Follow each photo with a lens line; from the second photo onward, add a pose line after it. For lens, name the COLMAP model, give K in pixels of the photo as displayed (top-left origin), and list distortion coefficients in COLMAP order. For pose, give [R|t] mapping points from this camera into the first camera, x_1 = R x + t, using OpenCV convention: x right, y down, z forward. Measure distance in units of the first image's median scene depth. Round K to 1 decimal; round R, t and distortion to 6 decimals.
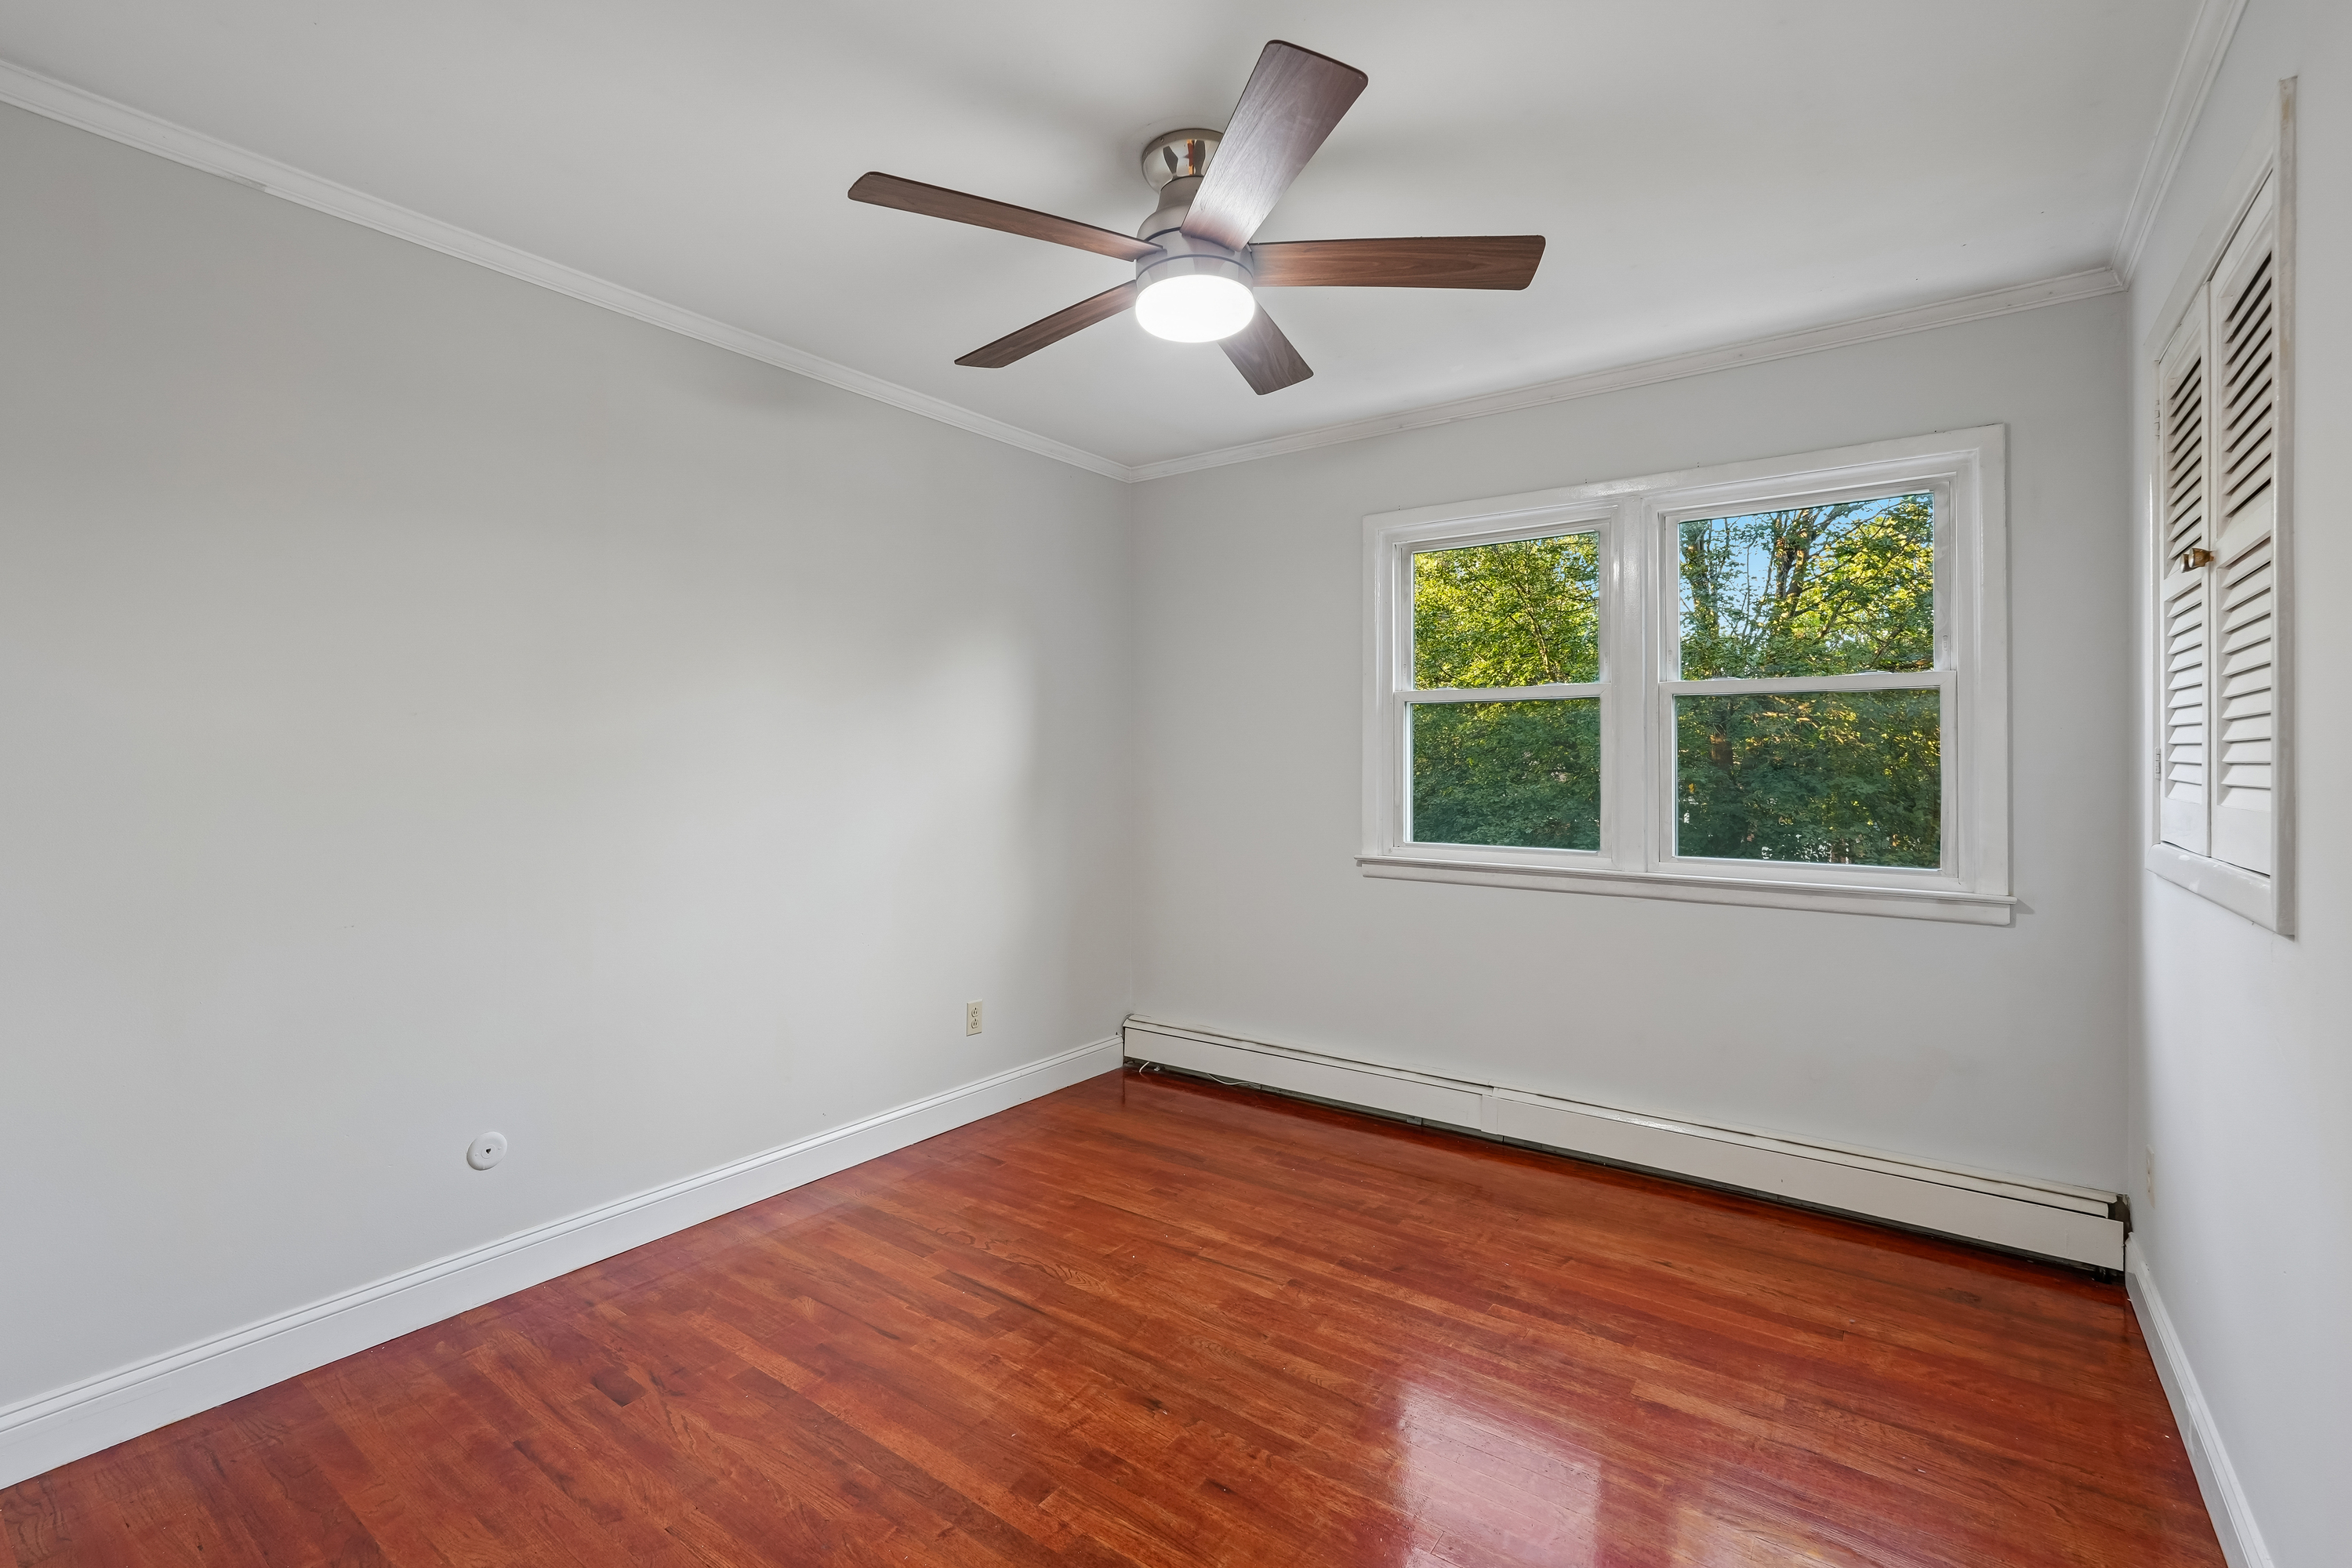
lens RADIAL K [[1038.0, 0, 1177.0], [0, 1038.0, 766.4], [0, 0, 1]] dist [-0.012744, 0.007572]
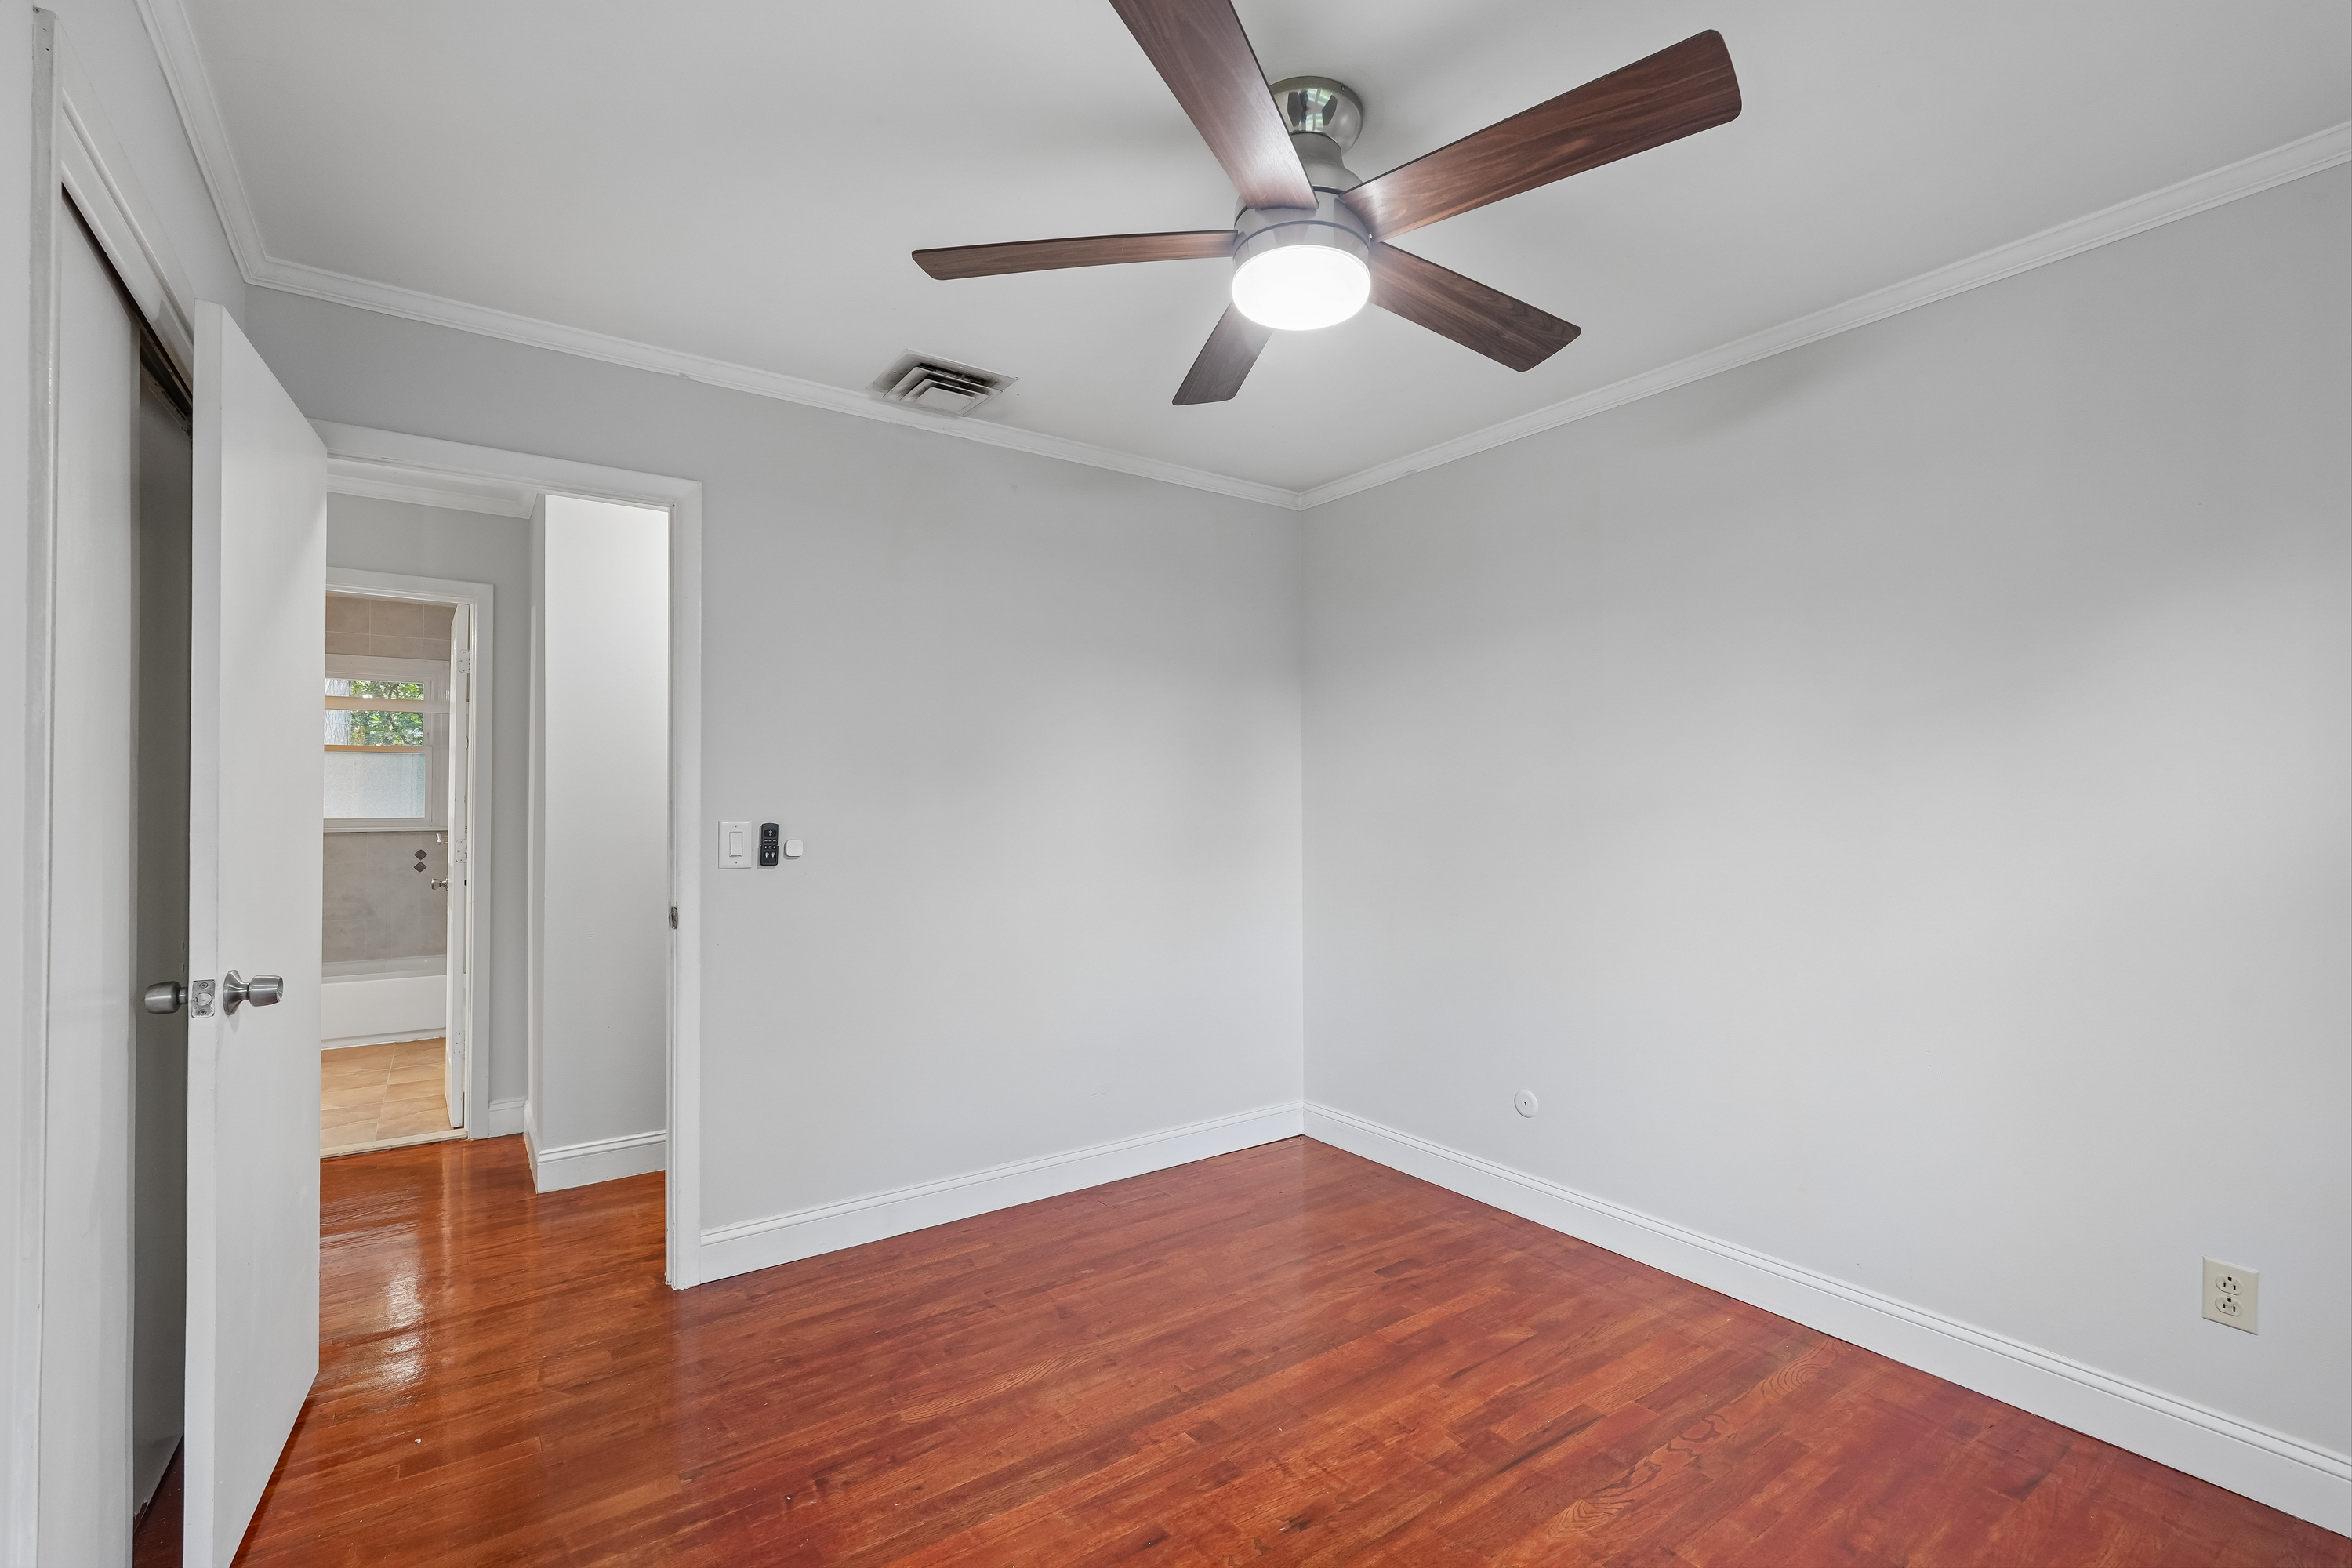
lens RADIAL K [[1038.0, 0, 1167.6], [0, 1038.0, 792.3], [0, 0, 1]] dist [-0.012744, 0.007572]
pose [[-0.321114, -0.007678, -0.947009, 0.852181], [-0.004609, 0.999968, -0.006544, -0.016020], [0.947029, 0.002263, -0.321139, 1.147832]]
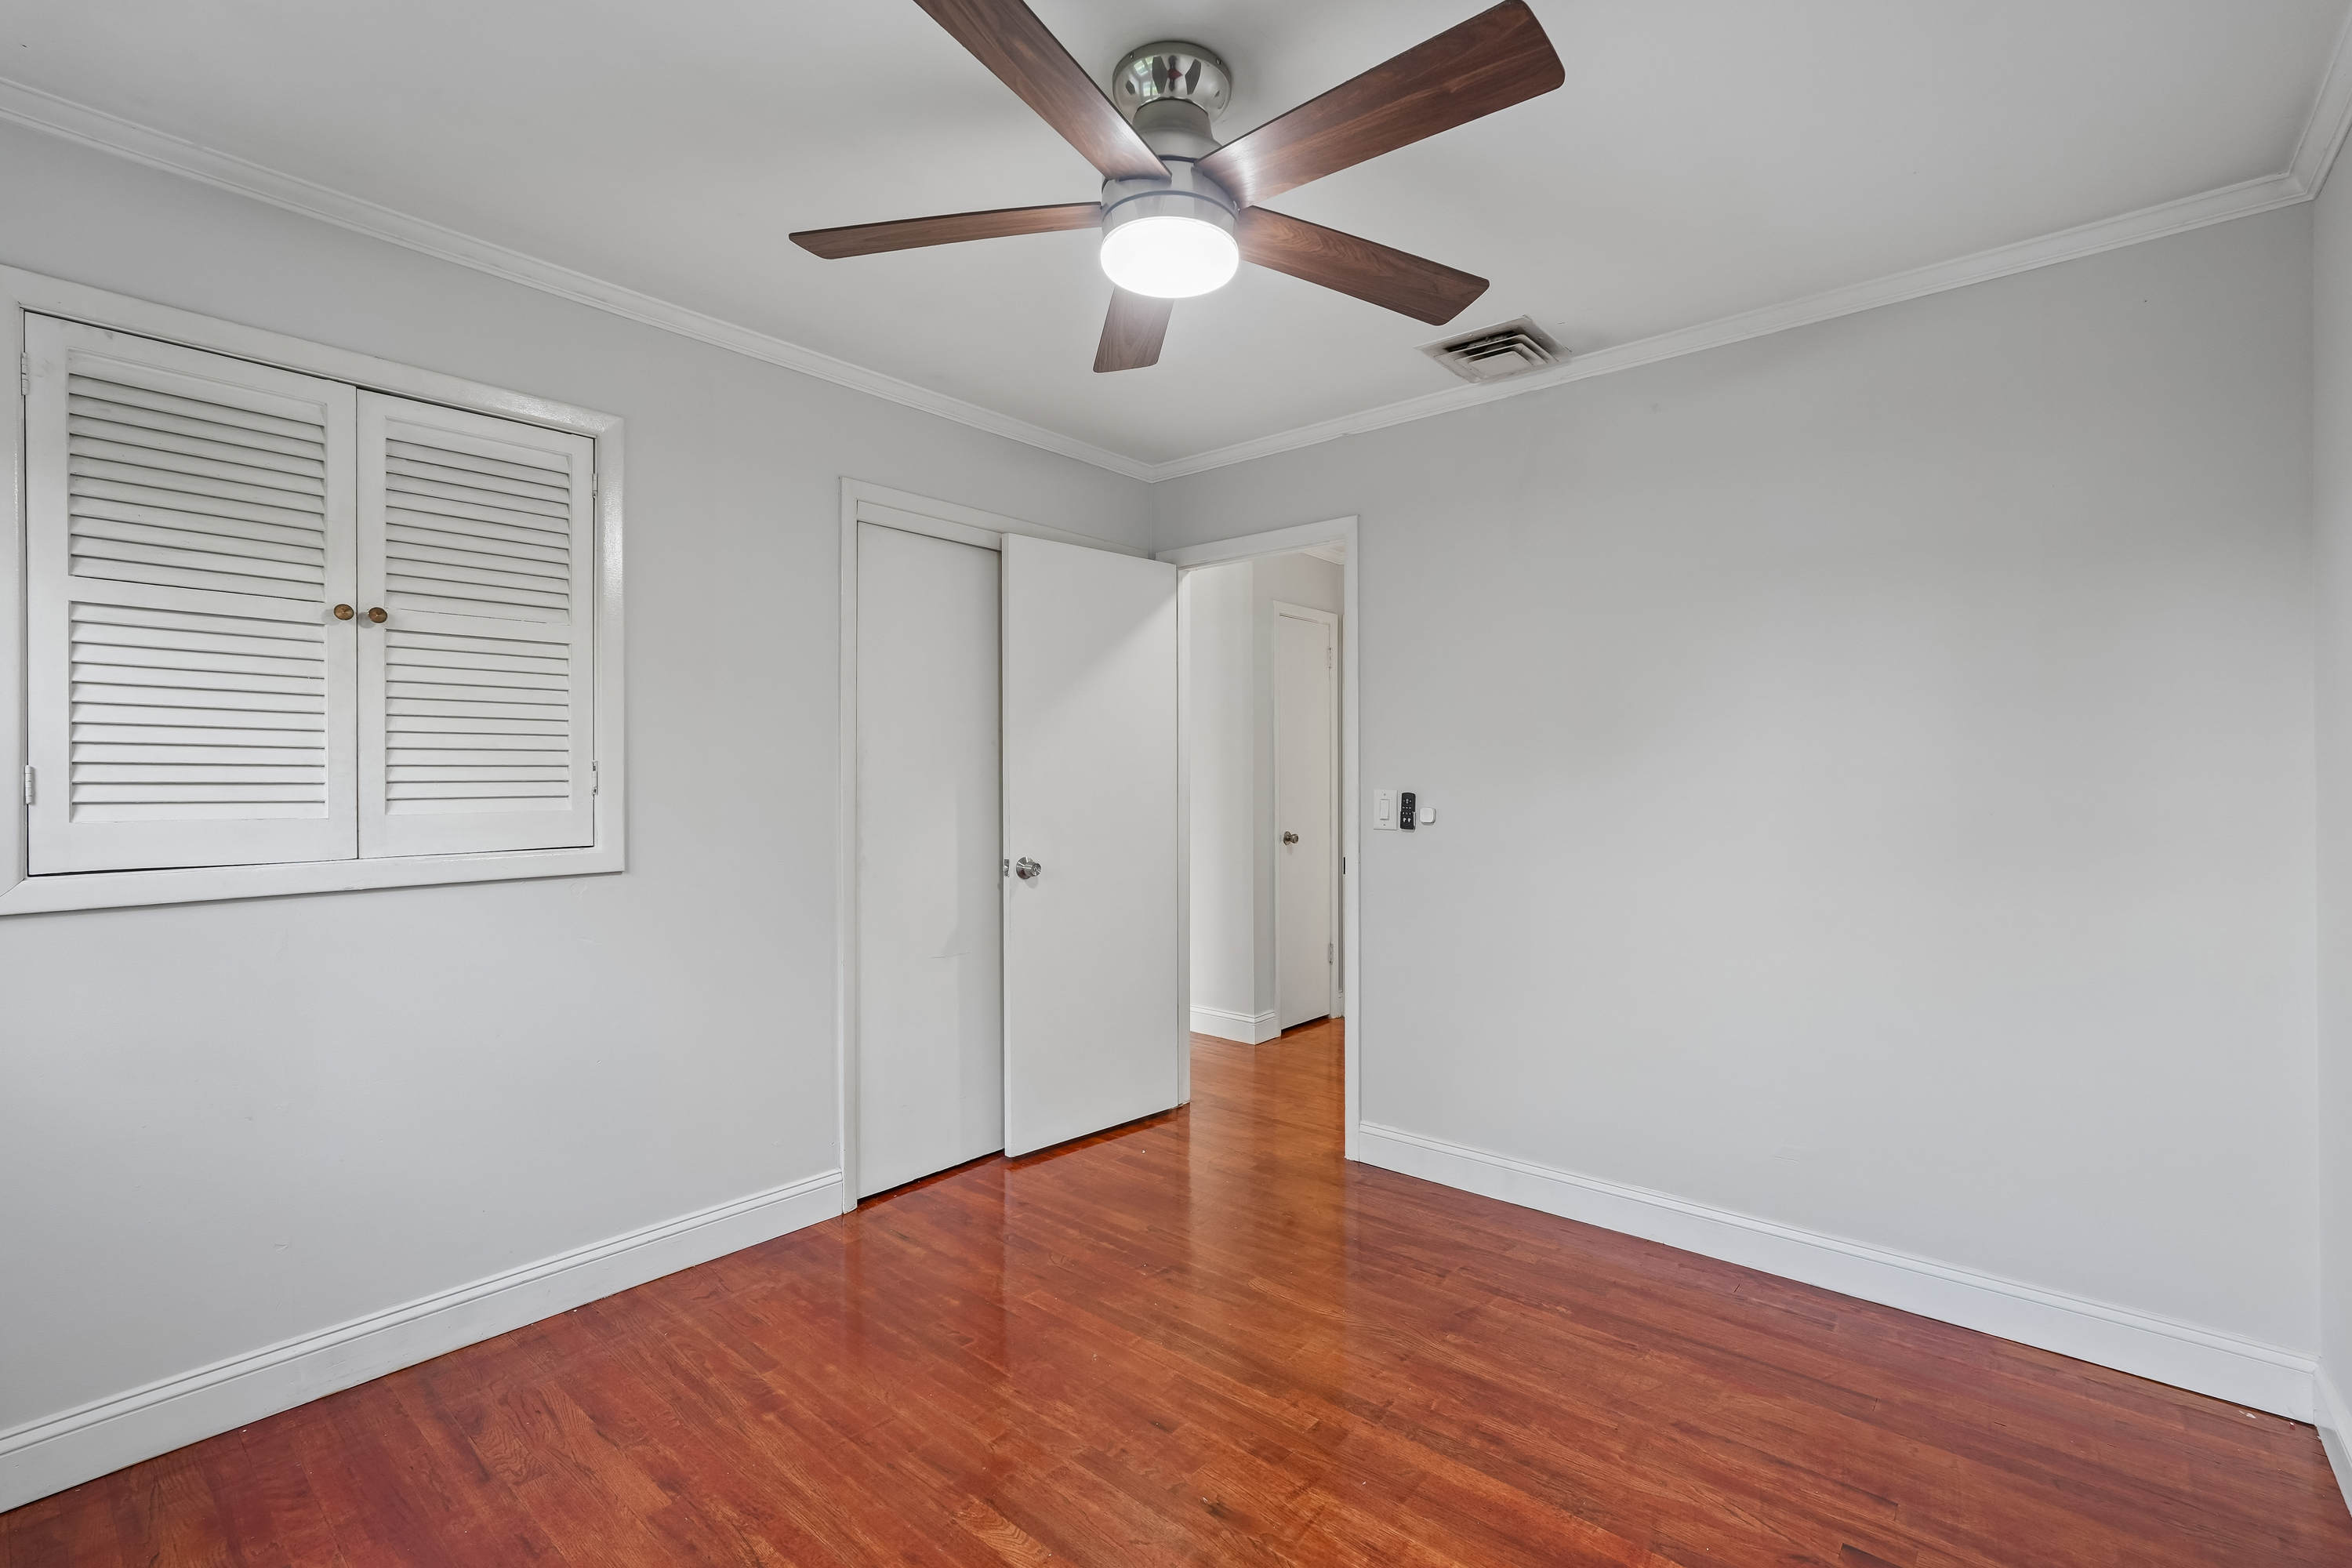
lens RADIAL K [[1038.0, 0, 1172.5], [0, 1038.0, 778.8], [0, 0, 1]] dist [-0.012744, 0.007572]
pose [[-0.996375, 0.001090, 0.085061, -0.058399], [0.001530, 0.999986, 0.005100, -0.011835], [-0.085054, 0.005212, -0.996363, 1.827594]]
